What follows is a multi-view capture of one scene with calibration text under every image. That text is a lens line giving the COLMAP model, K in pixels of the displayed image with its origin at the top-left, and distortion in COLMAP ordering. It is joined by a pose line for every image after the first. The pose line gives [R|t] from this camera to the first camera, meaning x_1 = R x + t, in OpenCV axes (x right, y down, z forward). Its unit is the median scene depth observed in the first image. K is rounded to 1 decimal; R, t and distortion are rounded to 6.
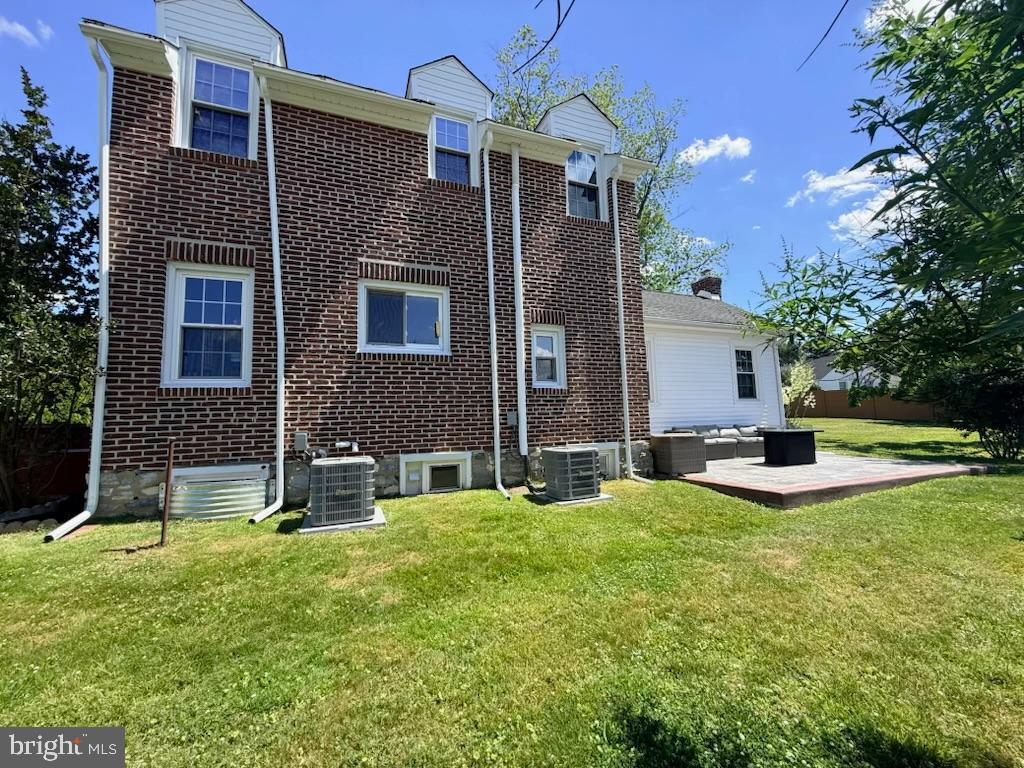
lens RADIAL K [[409.6, 0, 512.0], [0, 409.6, 384.0], [0, 0, 1]] dist [0.001006, -0.000075]
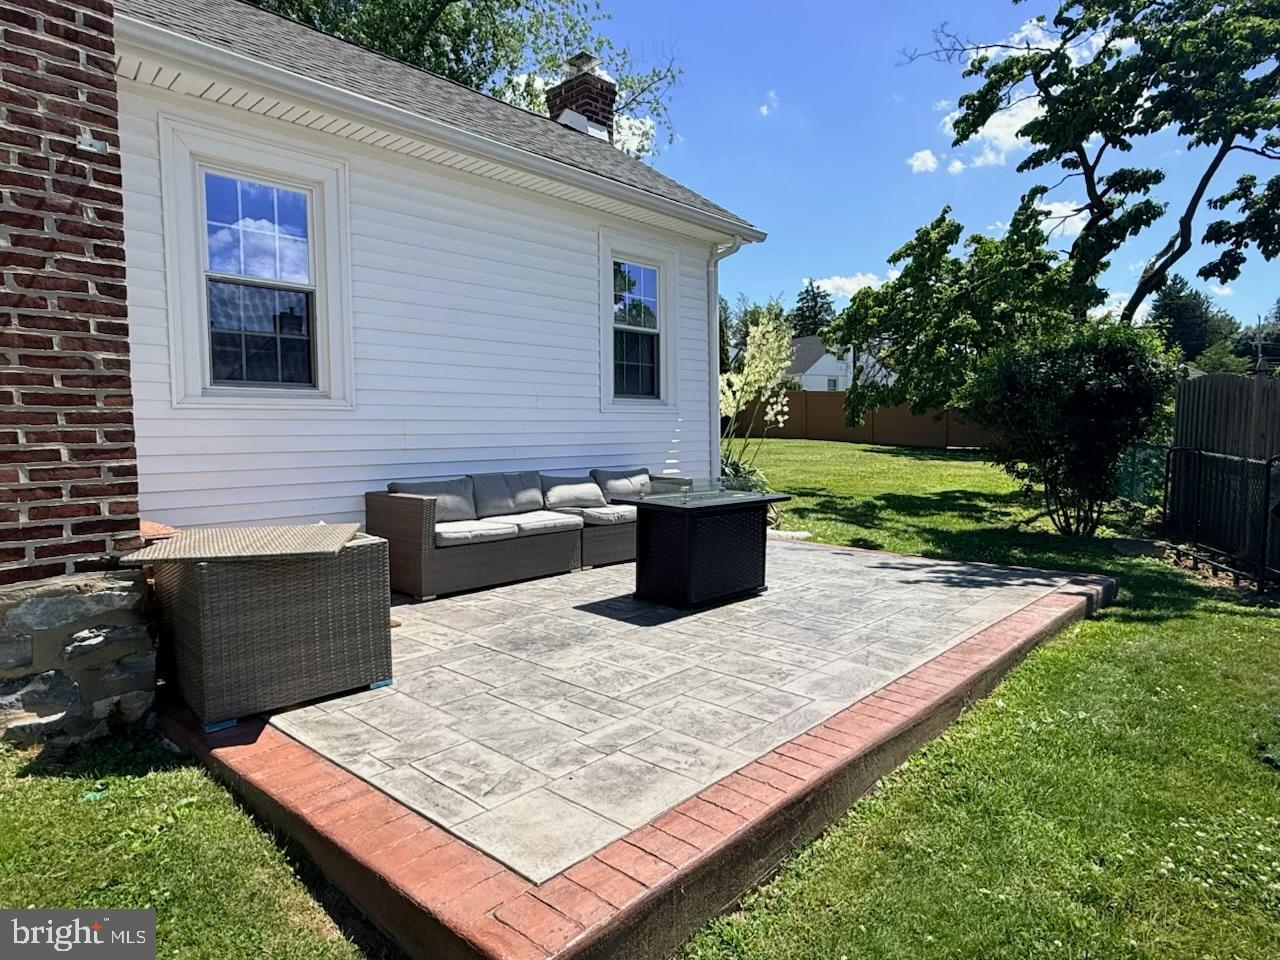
lens RADIAL K [[761.7, 0, 640.0], [0, 761.7, 480.0], [0, 0, 1]] dist [0.001097, -0.000214]
pose [[0.905113, -0.005849, 0.425130, 0.518368], [-0.058858, 0.988554, 0.138910, 0.022470], [-0.421077, -0.150751, 0.894410, 0.673029]]
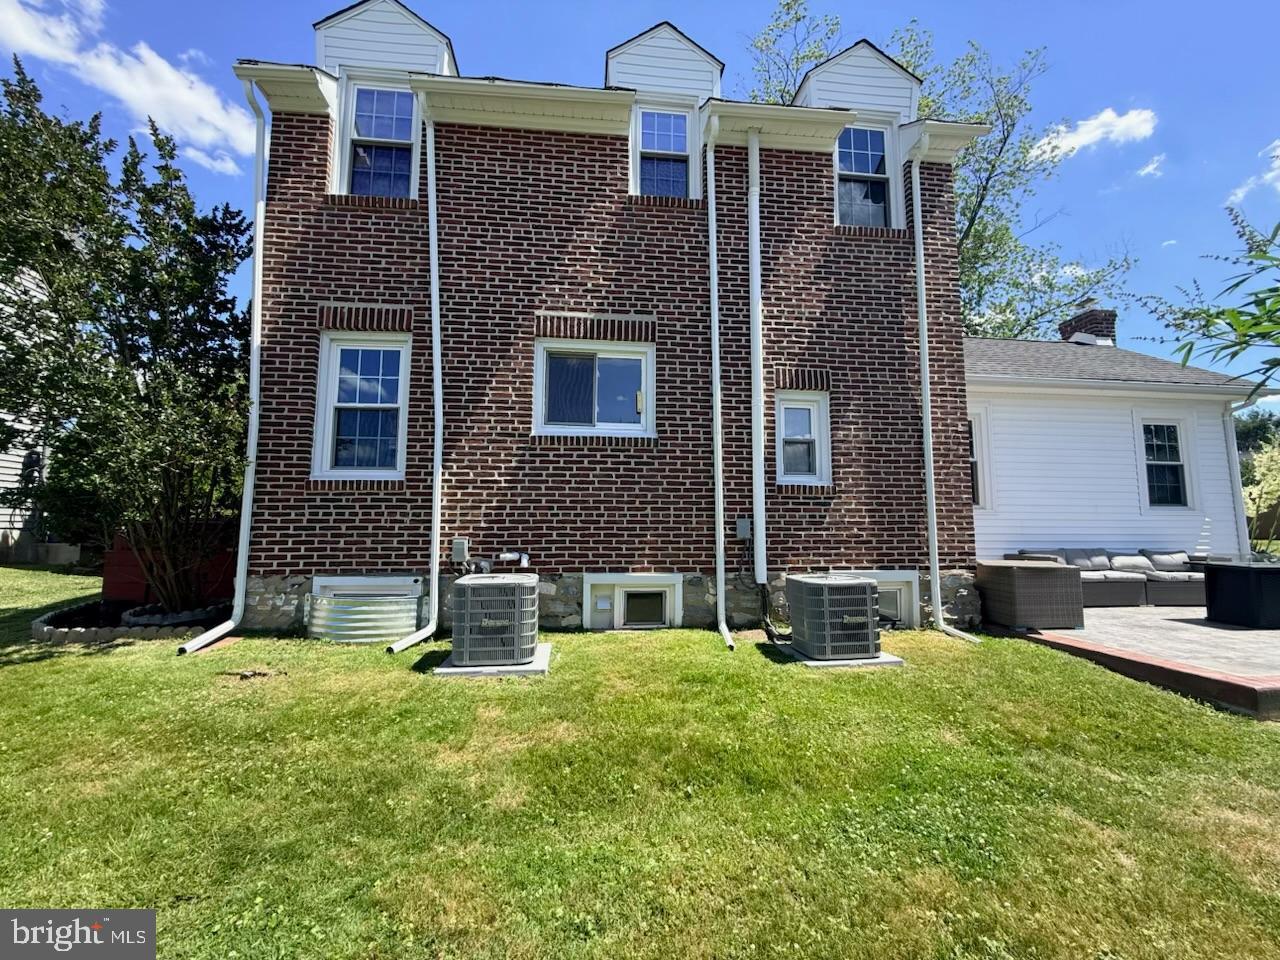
lens RADIAL K [[512.0, 0, 640.0], [0, 512.0, 480.0], [0, 0, 1]] dist [0.001006, -0.000075]
pose [[0.962581, 0.005500, -0.270938, 0.071458], [-0.005829, 0.999983, -0.000411, 0.004675], [0.270931, 0.001975, 0.962597, 0.142888]]
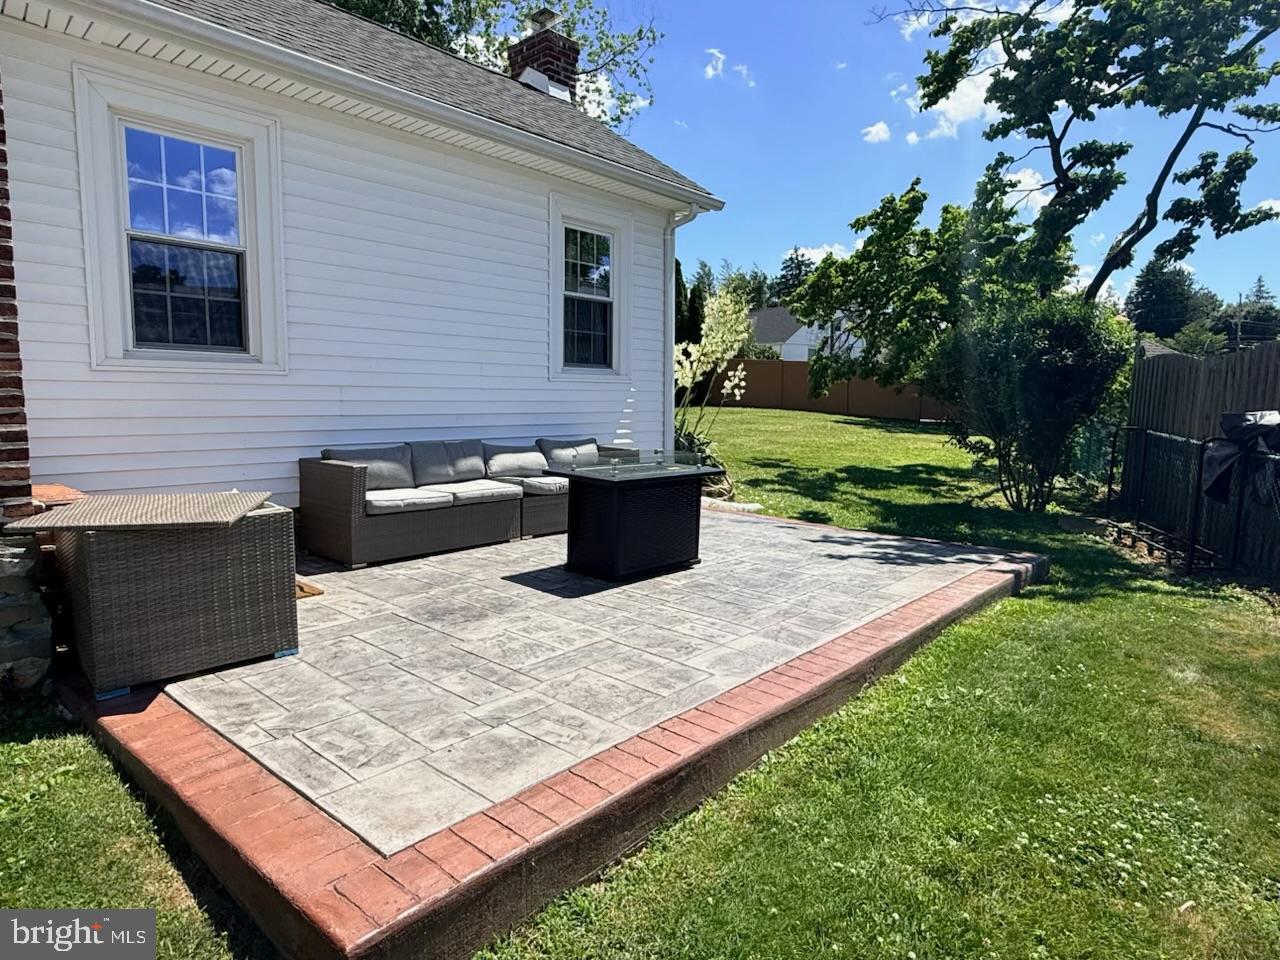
lens RADIAL K [[762.3, 0, 636.2], [0, 762.3, 477.2], [0, 0, 1]] dist [0.001335, -0.000917]
pose [[0.897356, -0.007370, 0.441246, 0.569183], [-0.079378, 0.980858, 0.177811, 0.012069], [-0.434110, -0.194585, 0.879594, 0.650304]]
